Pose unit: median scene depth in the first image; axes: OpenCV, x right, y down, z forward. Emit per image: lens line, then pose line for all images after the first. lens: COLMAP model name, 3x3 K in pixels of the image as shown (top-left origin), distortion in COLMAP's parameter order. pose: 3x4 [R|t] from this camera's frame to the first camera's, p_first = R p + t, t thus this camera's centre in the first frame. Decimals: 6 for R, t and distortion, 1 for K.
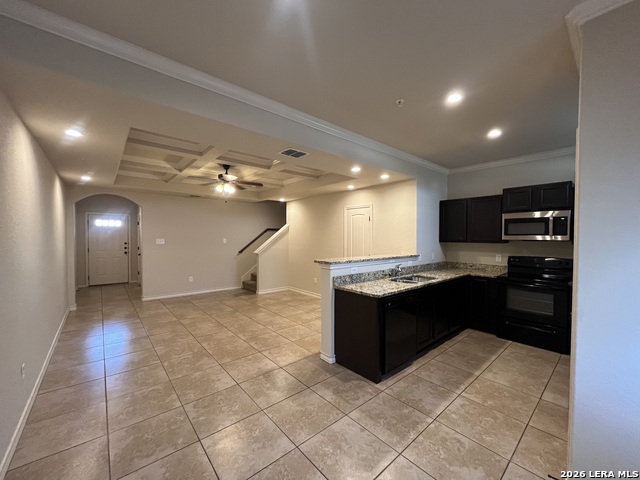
lens RADIAL K [[257.4, 0, 319.7], [0, 257.4, 238.9], [0, 0, 1]] dist [0.000631, -0.000370]
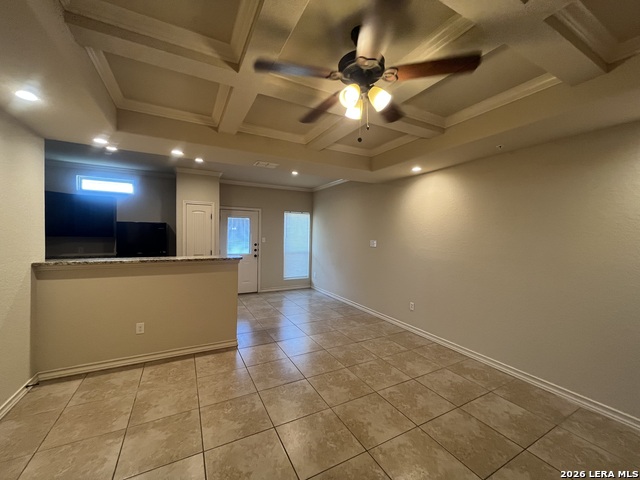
lens RADIAL K [[257.4, 0, 320.6], [0, 257.4, 239.8], [0, 0, 1]] dist [0.000631, -0.000370]
pose [[-0.976089, -0.025844, 0.215830, -0.431476], [-0.018962, 0.999245, 0.033898, -0.023808], [-0.216543, 0.028995, -0.975842, 1.502117]]
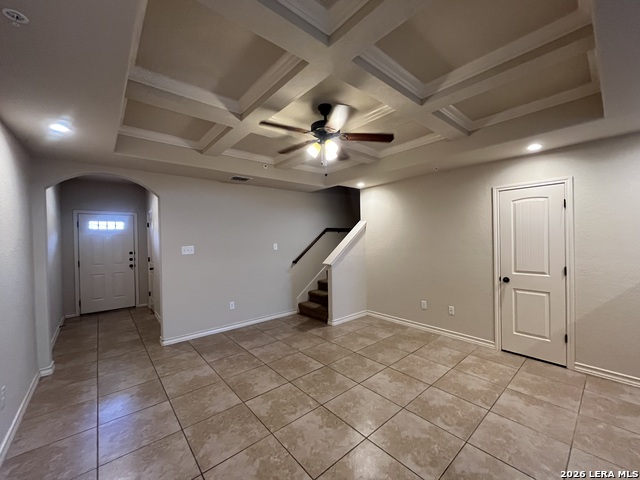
lens RADIAL K [[257.4, 0, 319.6], [0, 257.4, 239.3], [0, 0, 1]] dist [0.000631, -0.000370]
pose [[0.999764, -0.021589, 0.002348, -0.420894], [0.021604, 0.999744, -0.006665, -0.008056], [-0.002203, 0.006714, 0.999975, 0.516048]]
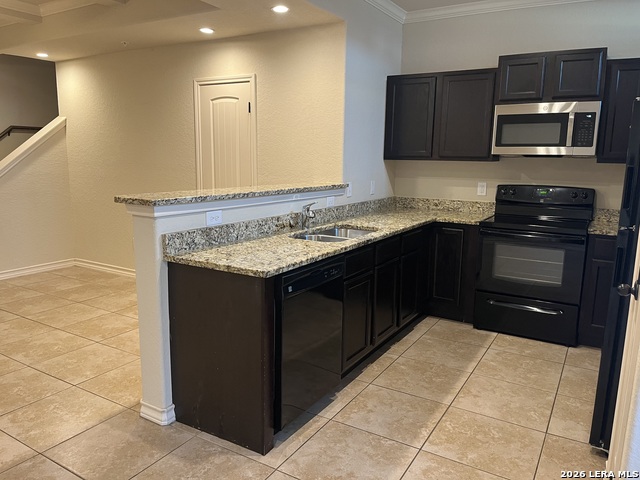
lens RADIAL K [[485.1, 0, 321.4], [0, 485.1, 236.2], [0, 0, 1]] dist [0.006570, -0.007325]
pose [[0.947270, -0.040245, 0.317899, 0.033773], [-0.010523, 0.987640, 0.156386, 0.015528], [-0.320263, -0.151485, 0.935138, 0.120207]]
